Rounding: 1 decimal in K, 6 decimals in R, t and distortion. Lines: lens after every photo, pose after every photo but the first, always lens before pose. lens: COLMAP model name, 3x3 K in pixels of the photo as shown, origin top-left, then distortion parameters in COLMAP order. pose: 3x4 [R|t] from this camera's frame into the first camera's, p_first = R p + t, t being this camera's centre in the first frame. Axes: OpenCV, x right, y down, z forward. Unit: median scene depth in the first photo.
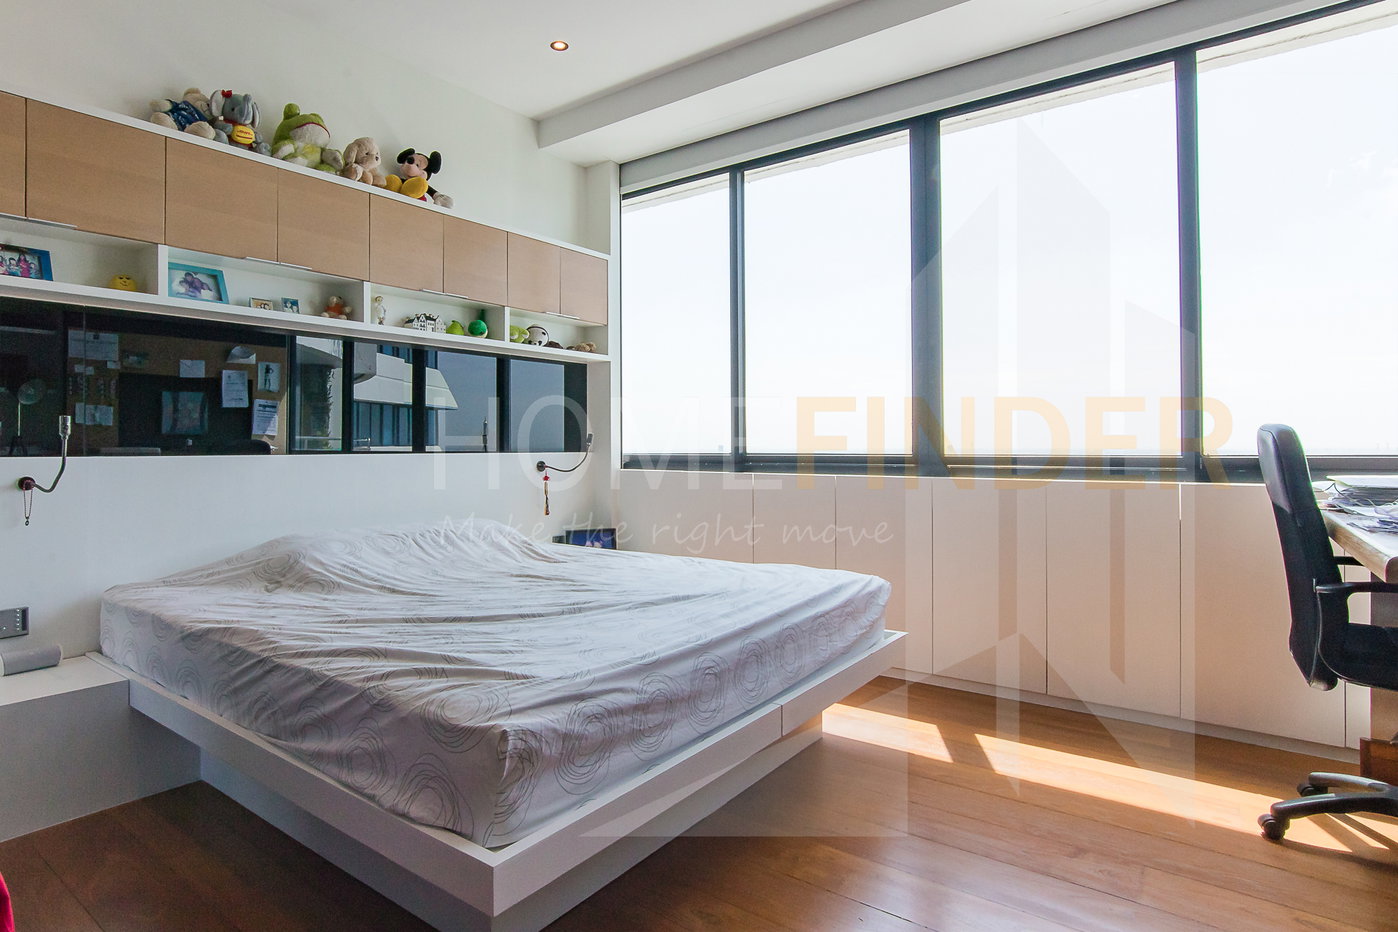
lens RADIAL K [[720.8, 0, 670.9], [0, 720.8, 443.6], [0, 0, 1]] dist [-0.011324, -0.009157]
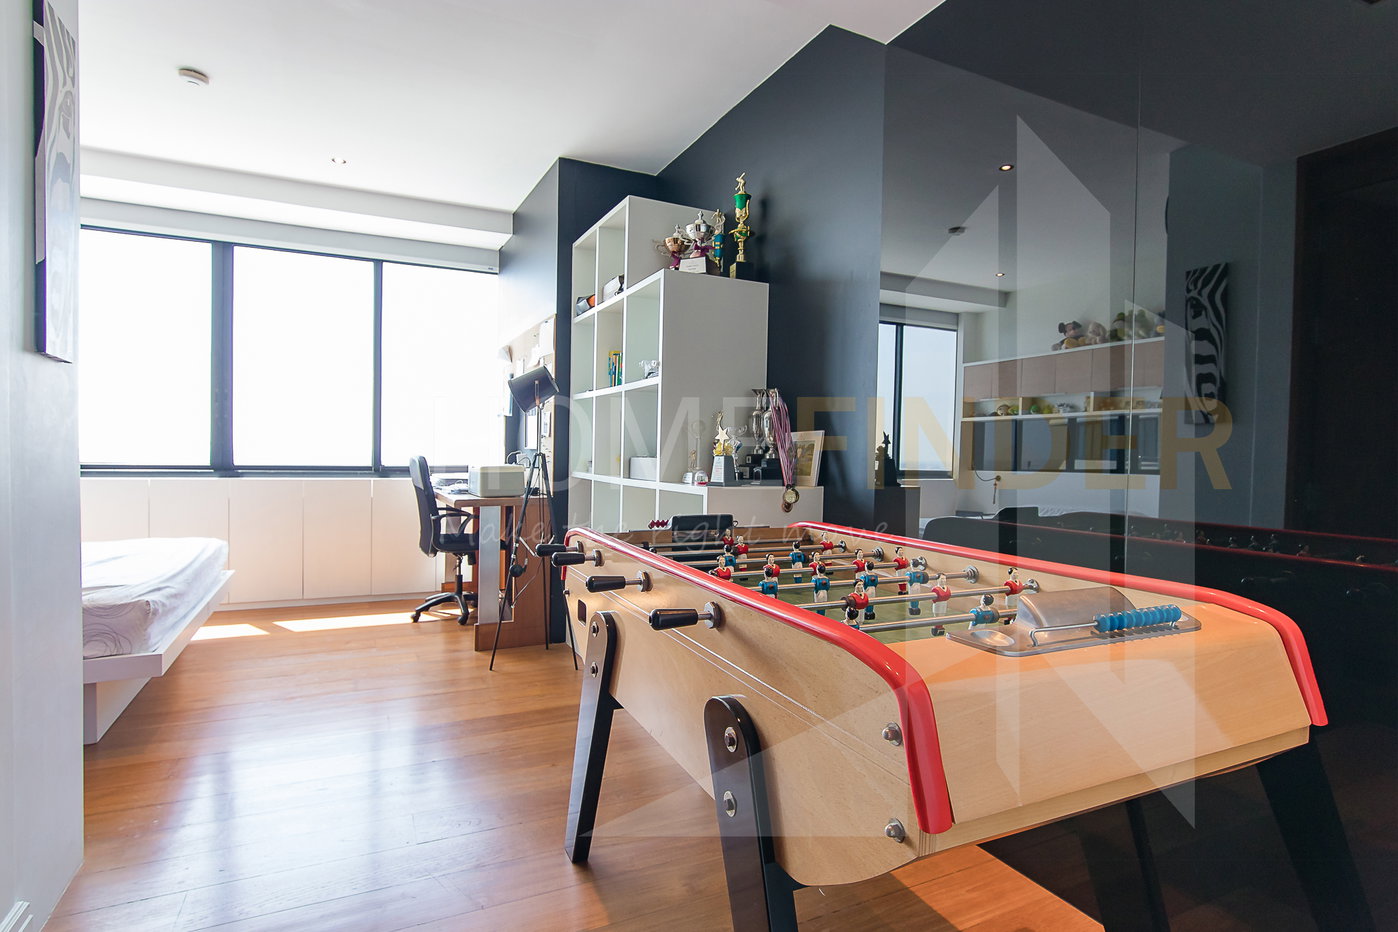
lens RADIAL K [[720.8, 0, 697.8], [0, 720.8, 464.7], [0, 0, 1]] dist [-0.011324, -0.009157]
pose [[0.420450, -0.003566, 0.907309, -0.991868], [-0.023466, 0.999615, 0.014803, -0.047680], [-0.907012, -0.027515, 0.420204, -0.917949]]
